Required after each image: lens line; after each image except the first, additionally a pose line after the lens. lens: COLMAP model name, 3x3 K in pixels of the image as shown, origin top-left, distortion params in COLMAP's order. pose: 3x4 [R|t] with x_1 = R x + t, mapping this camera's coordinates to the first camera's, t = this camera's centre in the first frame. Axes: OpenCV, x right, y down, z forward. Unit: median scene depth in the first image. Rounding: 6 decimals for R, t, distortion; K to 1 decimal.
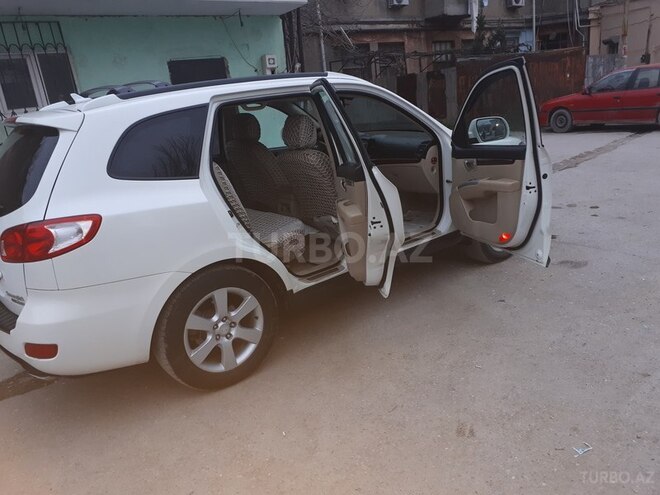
lens RADIAL K [[541.4, 0, 330.0], [0, 541.4, 247.5], [0, 0, 1]] dist [0.000129, 0.002580]
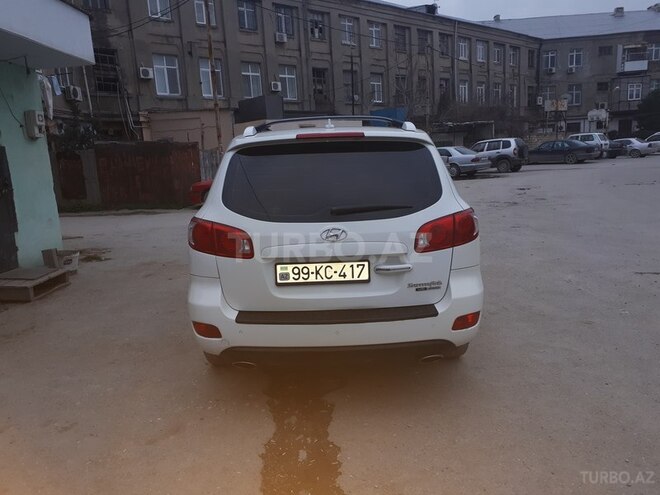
lens RADIAL K [[525.3, 0, 330.0], [0, 525.3, 247.5], [0, 0, 1]] dist [0.085339, -0.148792]
pose [[0.631120, -0.058795, 0.773454, -0.482316], [0.189894, 0.978493, -0.080567, 0.021110], [-0.752083, 0.197721, 0.628711, 0.140623]]
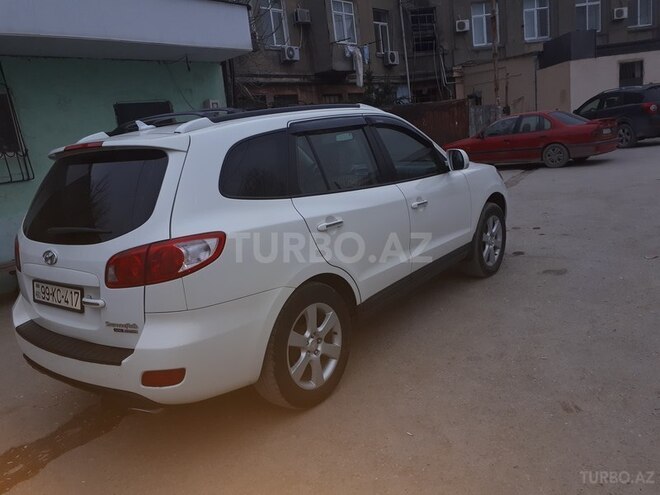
lens RADIAL K [[534.3, 0, 330.0], [0, 534.3, 247.5], [0, 0, 1]] dist [0.003501, -0.000330]
pose [[0.973609, -0.053278, 0.221915, -0.134216], [0.072818, 0.994066, -0.080816, 0.018318], [-0.216293, 0.094843, 0.971711, 0.000663]]
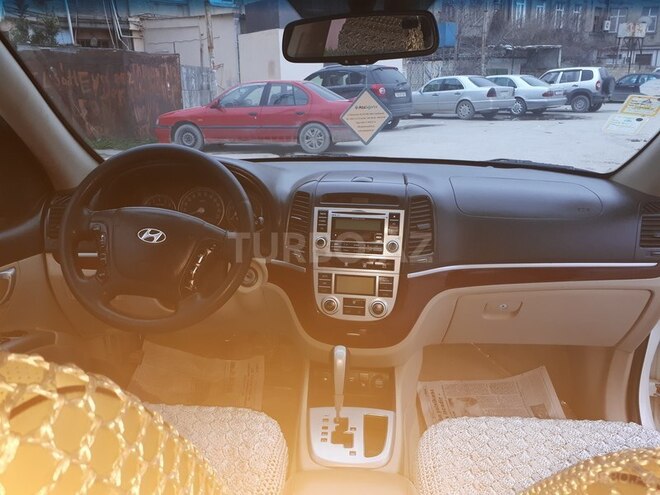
lens RADIAL K [[534.3, 0, 330.0], [0, 534.3, 247.5], [0, 0, 1]] dist [0.003501, -0.000330]
pose [[0.664766, -0.125352, 0.736460, -0.073218], [0.142795, 0.988966, 0.039436, -0.108187], [-0.733278, 0.078947, 0.675331, 0.463680]]
